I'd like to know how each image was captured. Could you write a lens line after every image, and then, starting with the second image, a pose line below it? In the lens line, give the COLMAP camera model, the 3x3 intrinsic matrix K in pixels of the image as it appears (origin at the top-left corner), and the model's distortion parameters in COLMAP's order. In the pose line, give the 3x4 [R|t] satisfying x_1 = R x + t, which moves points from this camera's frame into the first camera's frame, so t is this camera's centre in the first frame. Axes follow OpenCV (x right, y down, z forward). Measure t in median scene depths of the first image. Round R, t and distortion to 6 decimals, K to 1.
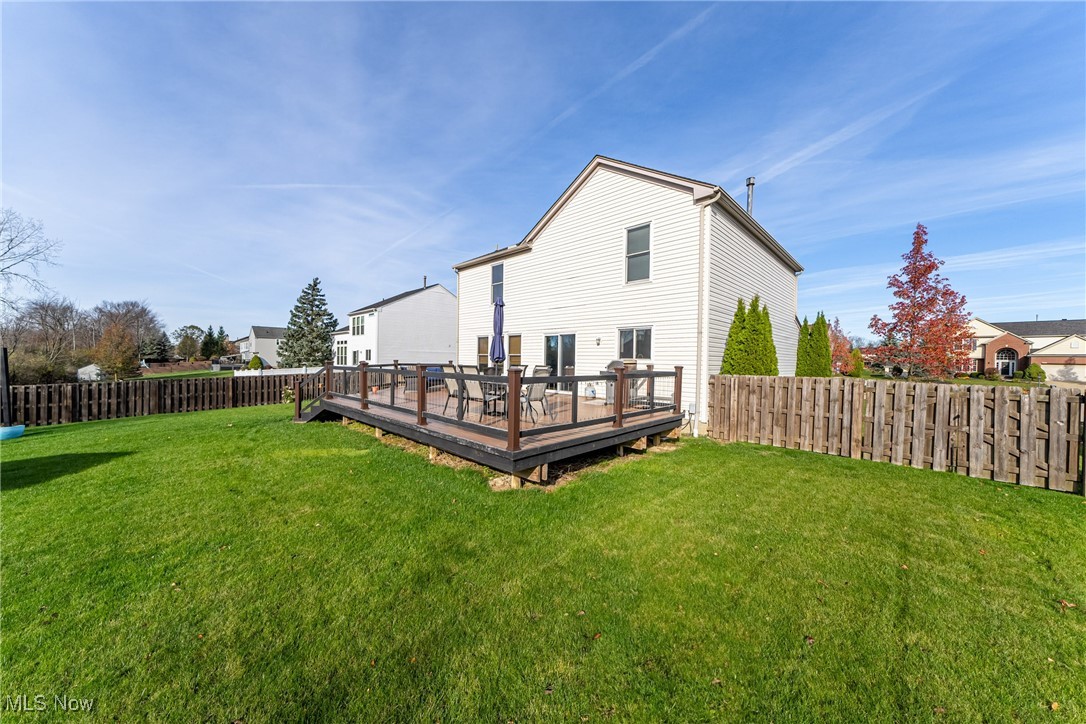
lens RADIAL K [[375.1, 0, 543.0], [0, 375.1, 362.0], [0, 0, 1]] dist [-0.000529, -0.000121]
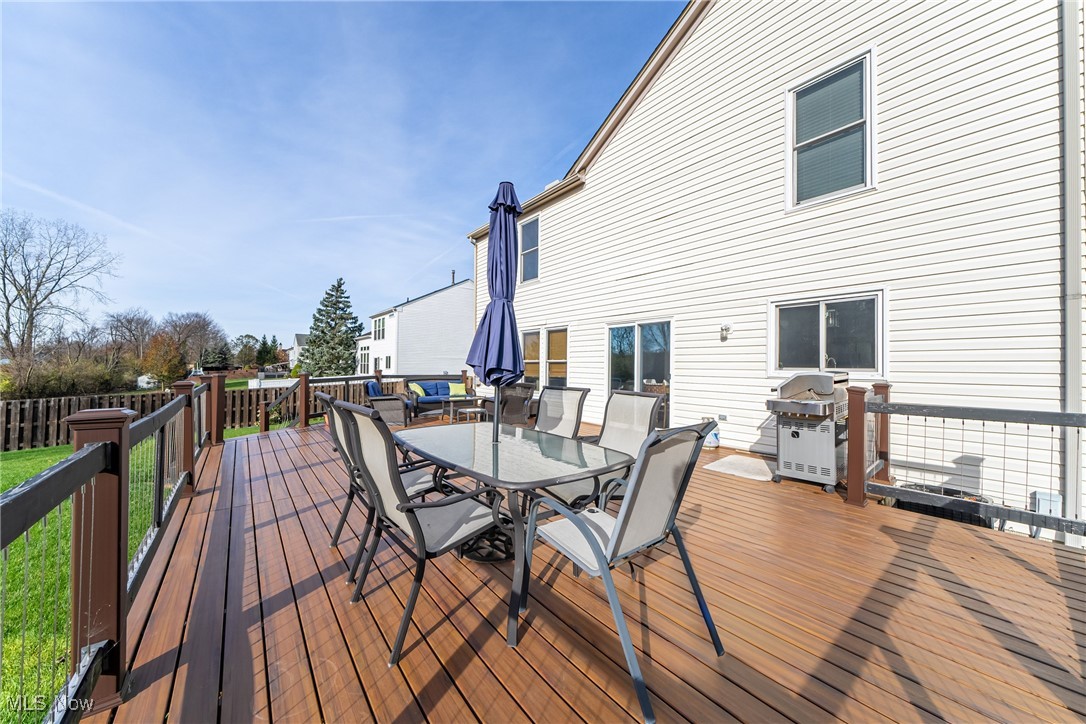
lens RADIAL K [[375.1, 0, 543.0], [0, 375.1, 362.0], [0, 0, 1]] dist [-0.000529, -0.000121]
pose [[0.993227, -0.005038, -0.116081, -0.011857], [0.003013, 0.999840, -0.017611, -0.003240], [0.116151, 0.017142, 0.993084, 0.172397]]
